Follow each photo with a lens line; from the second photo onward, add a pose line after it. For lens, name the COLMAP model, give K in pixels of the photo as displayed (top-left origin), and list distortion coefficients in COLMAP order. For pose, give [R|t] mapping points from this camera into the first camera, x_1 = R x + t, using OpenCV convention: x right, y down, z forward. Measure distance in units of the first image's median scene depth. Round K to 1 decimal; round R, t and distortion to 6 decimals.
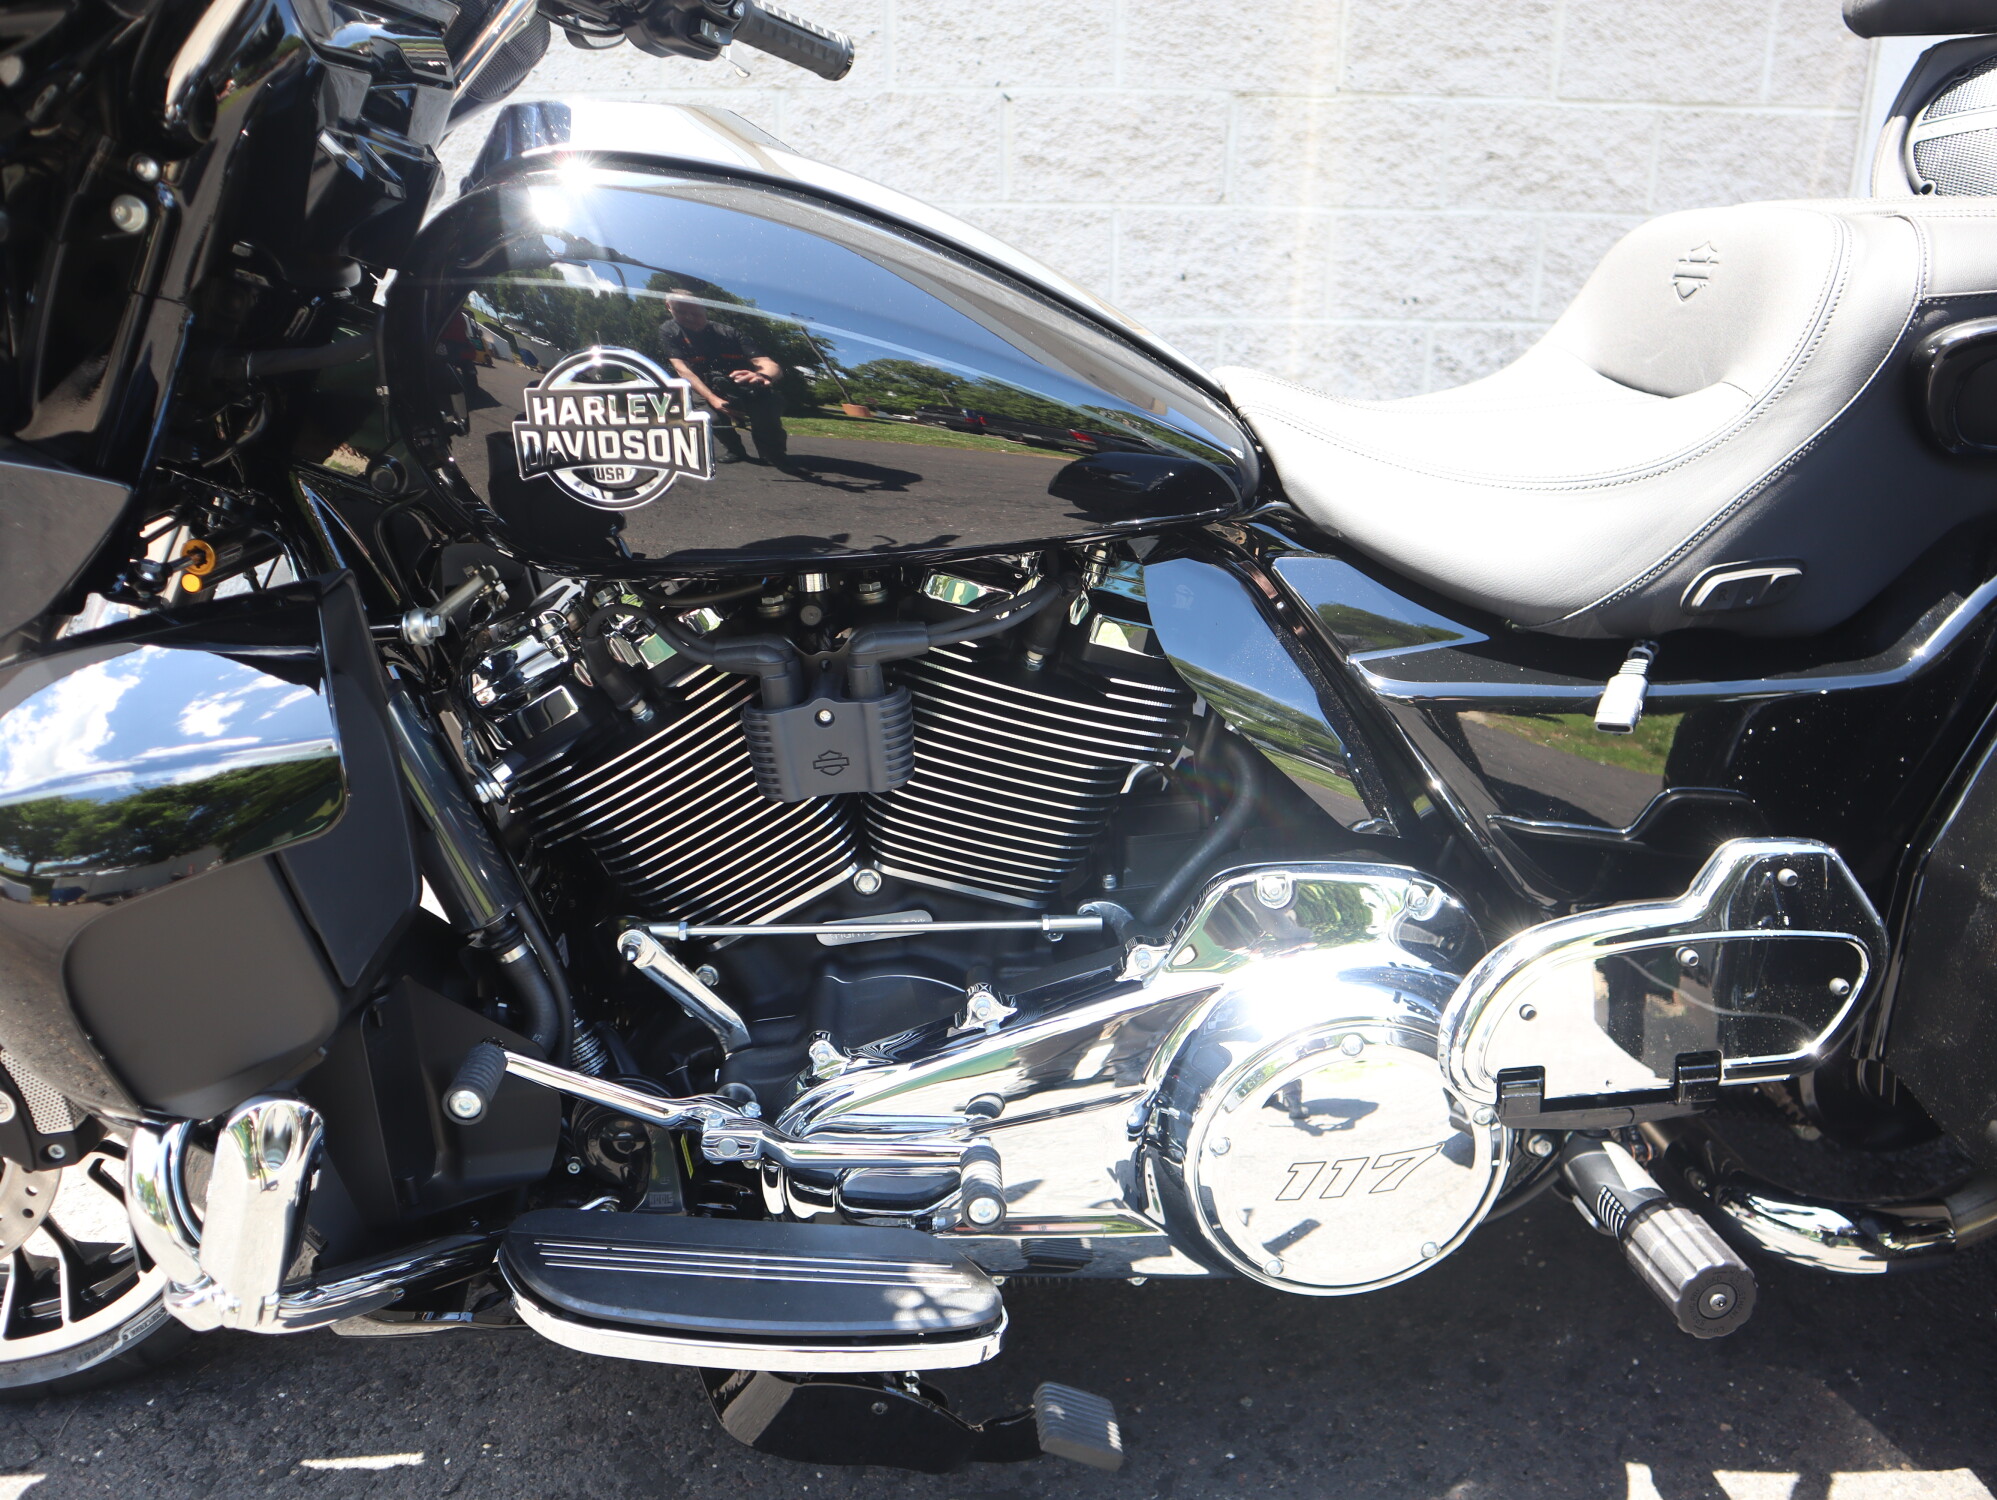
lens RADIAL K [[1554.6, 0, 997.3], [0, 1554.6, 753.5], [0, 0, 1]] dist [-0.124341, 0.077880]
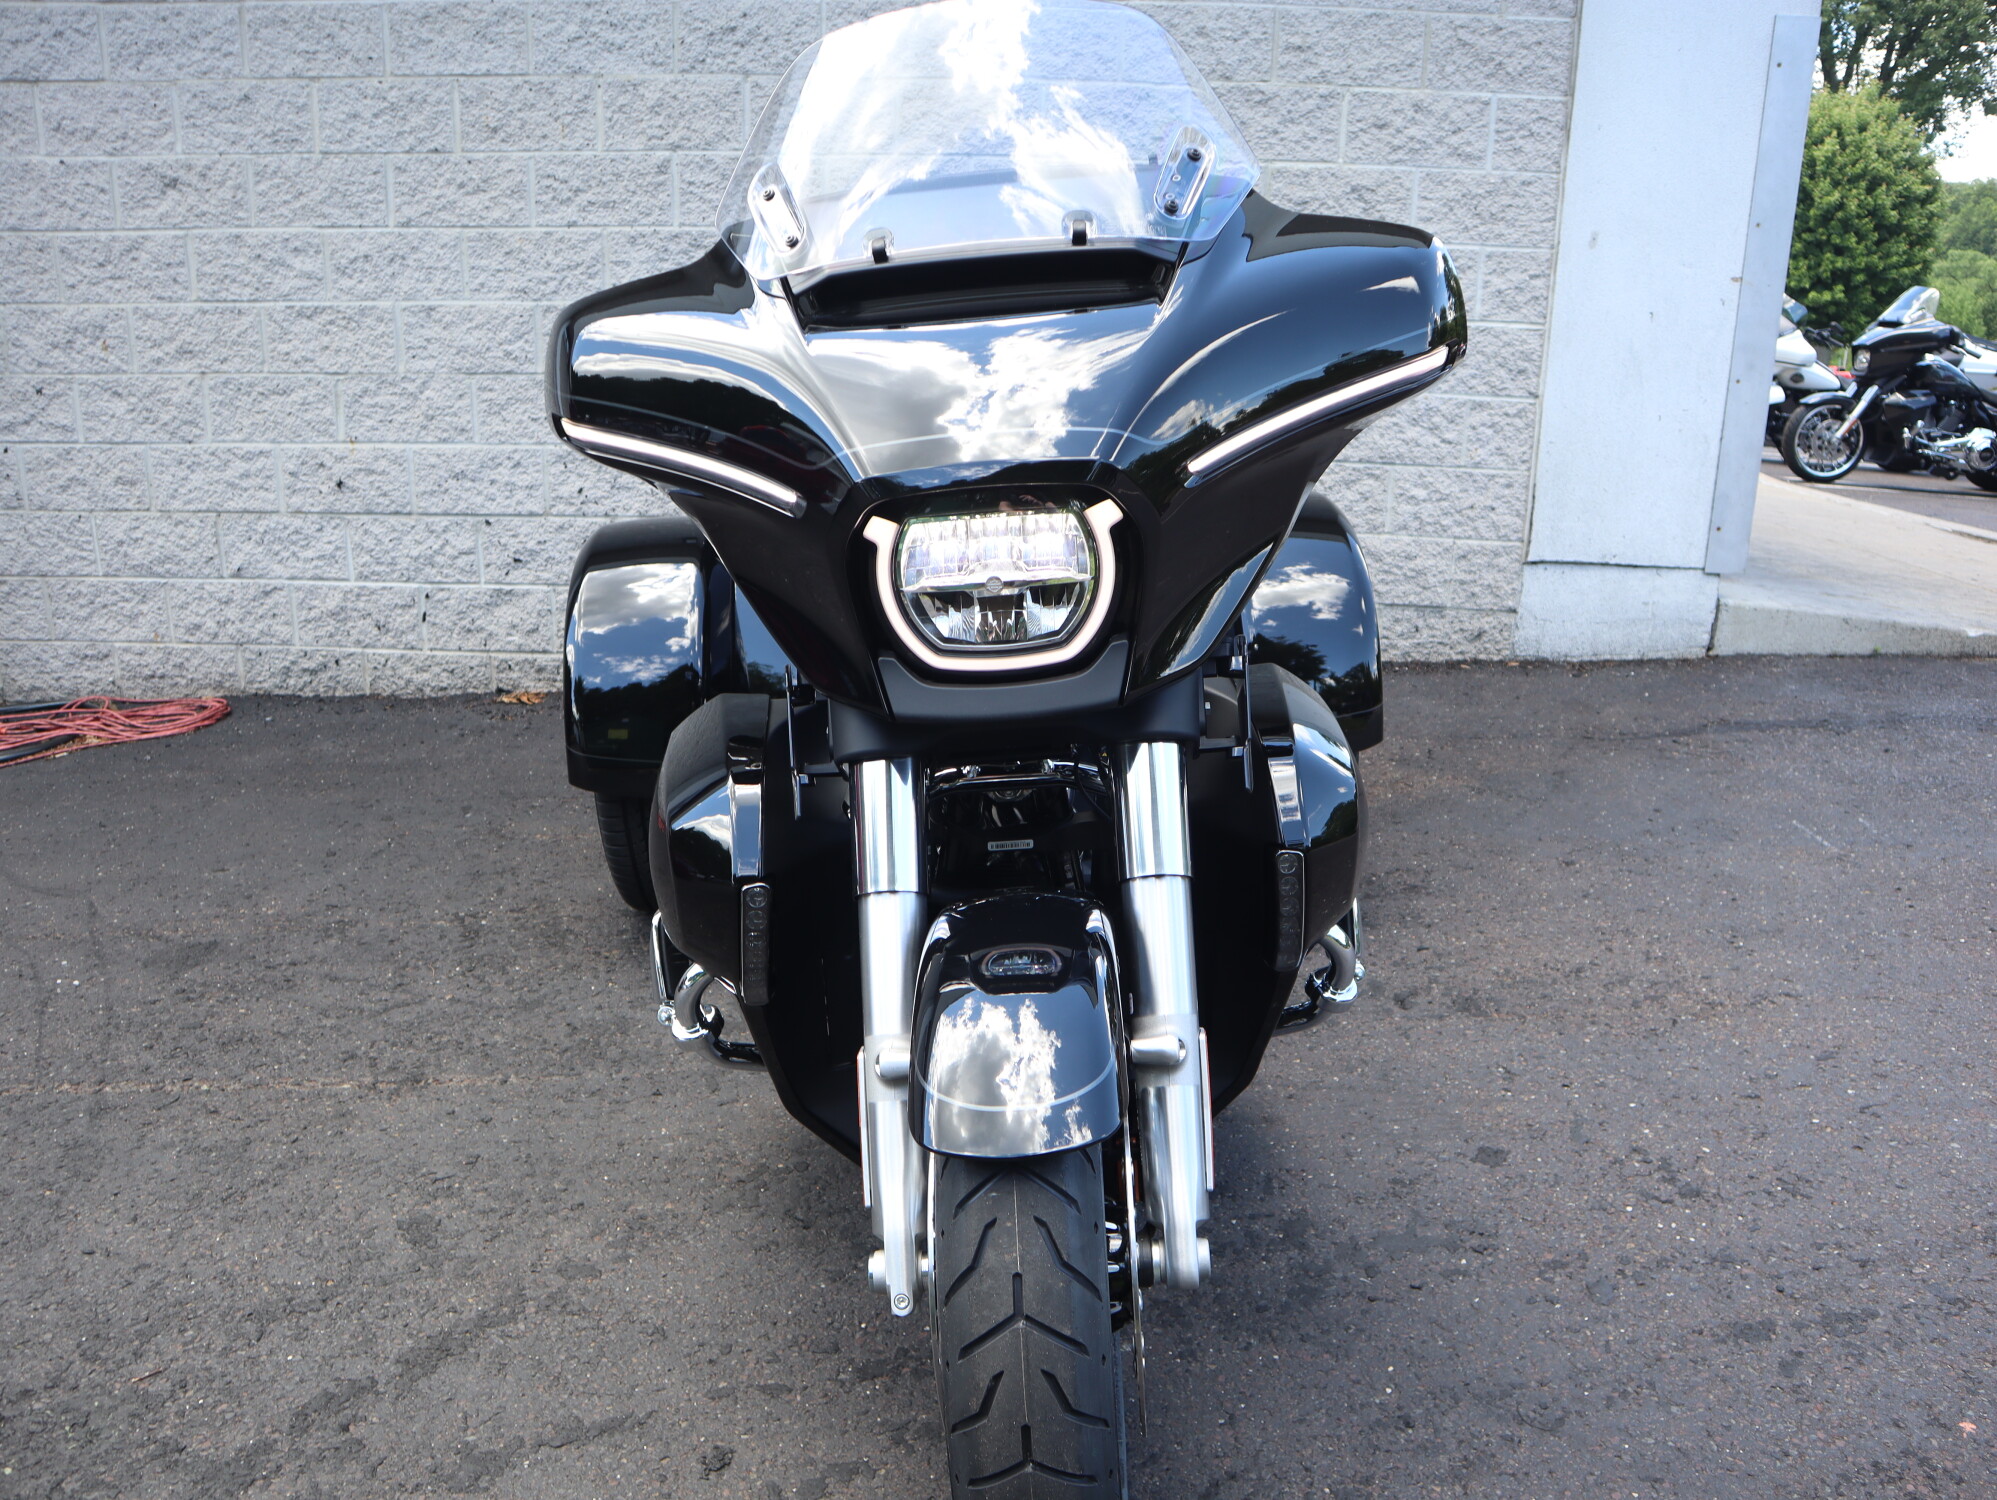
lens RADIAL K [[1554.6, 0, 986.9], [0, 1554.6, 747.3], [0, 0, 1]] dist [-0.124341, 0.077880]
pose [[0.996632, 0.041310, -0.070839, 0.152756], [-0.044435, 0.998081, -0.043127, 0.077570], [0.068921, 0.046129, 0.996555, -0.530683]]
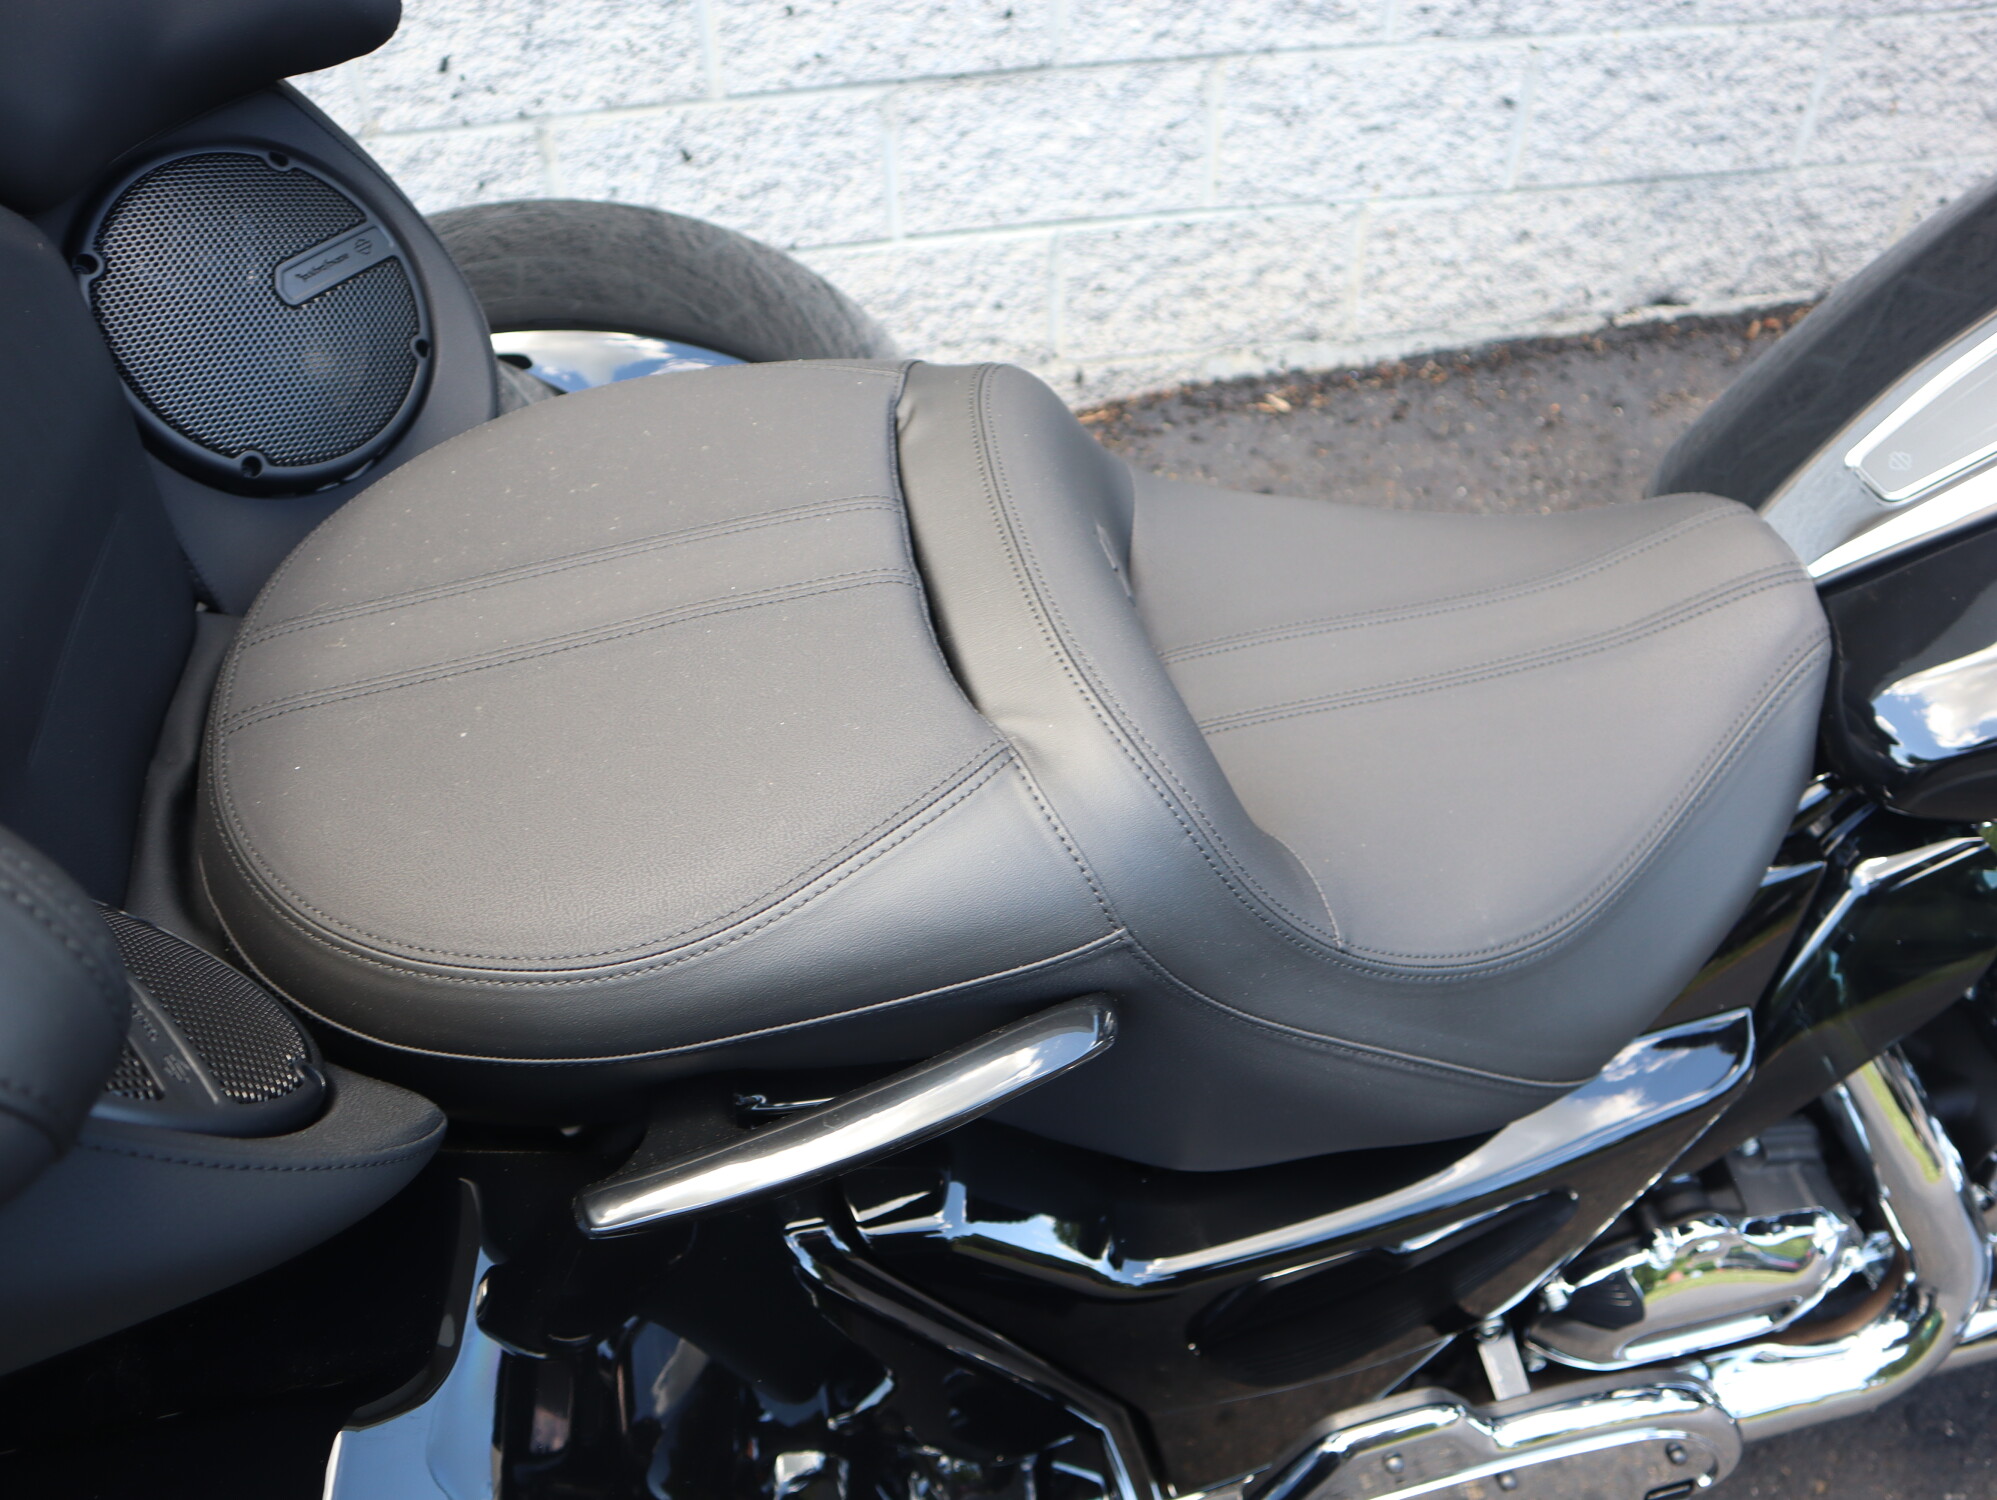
lens RADIAL K [[1554.6, 0, 981.4], [0, 1554.6, 761.5], [0, 0, 1]] dist [-0.124341, 0.077880]
pose [[0.995425, -0.086188, 0.041240, -0.227330], [0.058205, 0.889291, 0.453622, -0.254013], [-0.075771, -0.449147, 0.890239, 0.336493]]
